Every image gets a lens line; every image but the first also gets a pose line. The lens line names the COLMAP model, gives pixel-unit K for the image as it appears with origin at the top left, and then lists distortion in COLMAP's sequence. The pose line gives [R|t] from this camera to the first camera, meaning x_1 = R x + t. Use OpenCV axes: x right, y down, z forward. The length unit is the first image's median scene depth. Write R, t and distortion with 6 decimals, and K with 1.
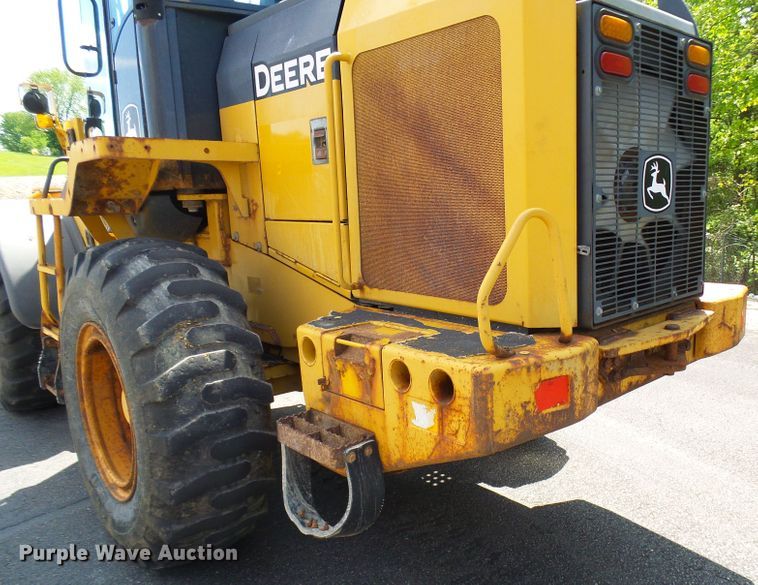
lens RADIAL K [[609.5, 0, 440.7], [0, 609.5, 335.2], [0, 0, 1]] dist [-0.011129, 0.010357]
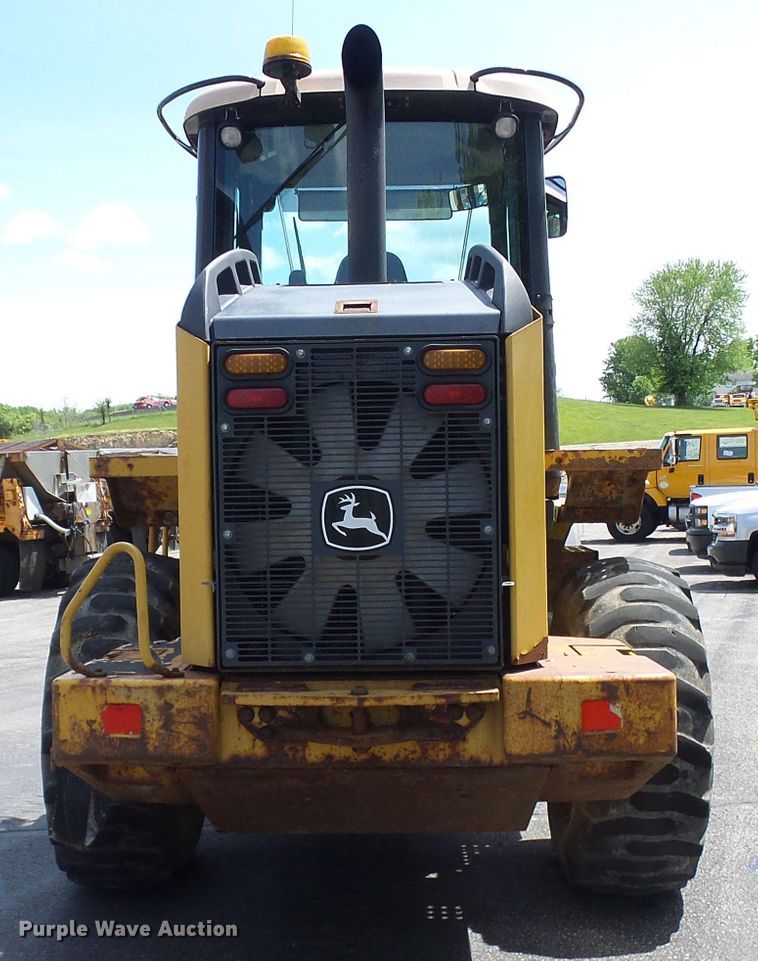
lens RADIAL K [[1266.7, 0, 378.4], [0, 1266.7, 559.6], [0, 0, 1]] dist [-0.002118, 0.008016]
pose [[0.683802, 0.052693, -0.727763, 1.450186], [-0.163980, 0.982974, -0.082904, -0.045726], [0.711003, 0.176028, 0.680800, -0.142103]]
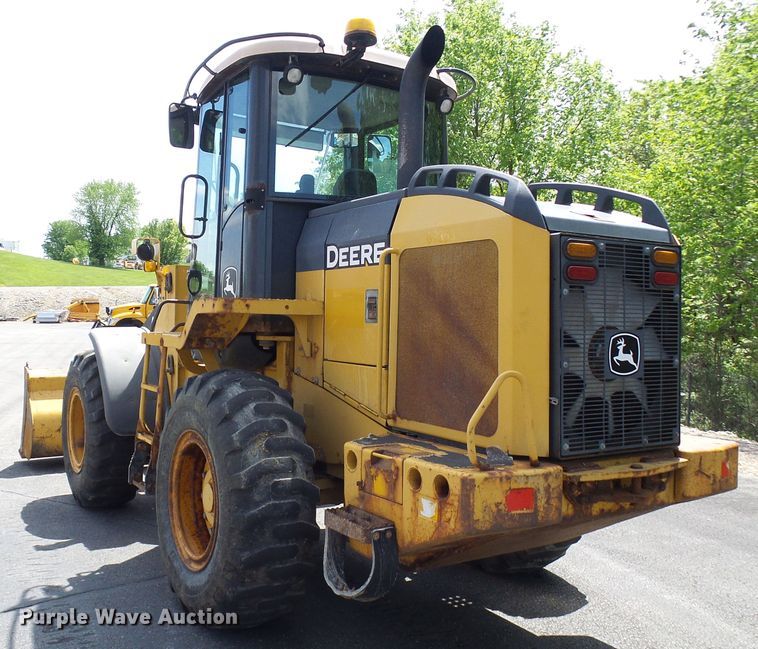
lens RADIAL K [[754.6, 0, 320.5], [0, 754.6, 345.4], [0, 0, 1]] dist [-0.016684, -0.004029]
pose [[0.969018, 0.049725, -0.241931, 0.100166], [-0.094092, 0.979981, -0.175453, 0.067740], [0.228364, 0.192781, 0.954298, -0.607905]]
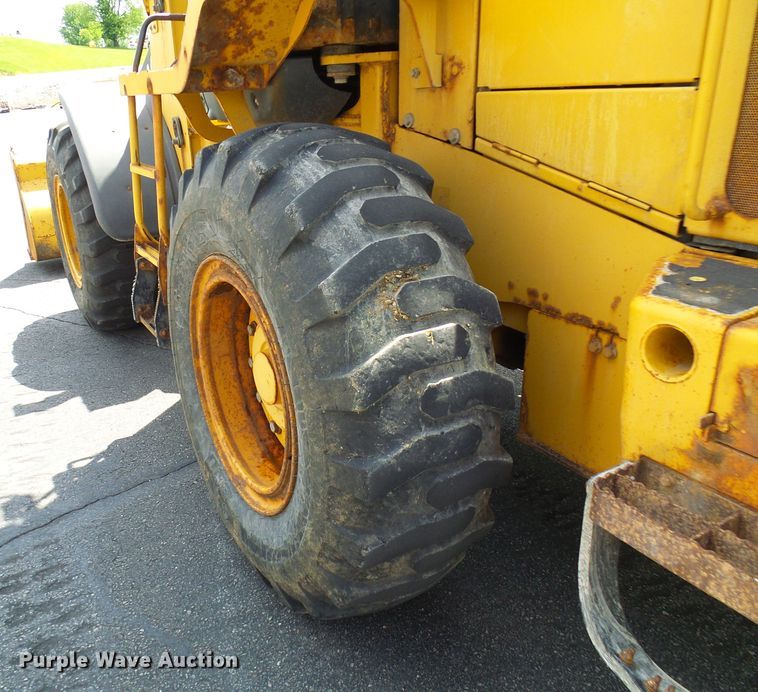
lens RADIAL K [[627.0, 0, 297.5], [0, 627.0, 343.1], [0, 0, 1]] dist [-0.005399, 0.003800]
pose [[0.960389, 0.077347, -0.267713, -0.332266], [-0.030275, 0.983982, 0.175681, -0.056265], [0.277013, -0.160617, 0.947347, 0.390780]]
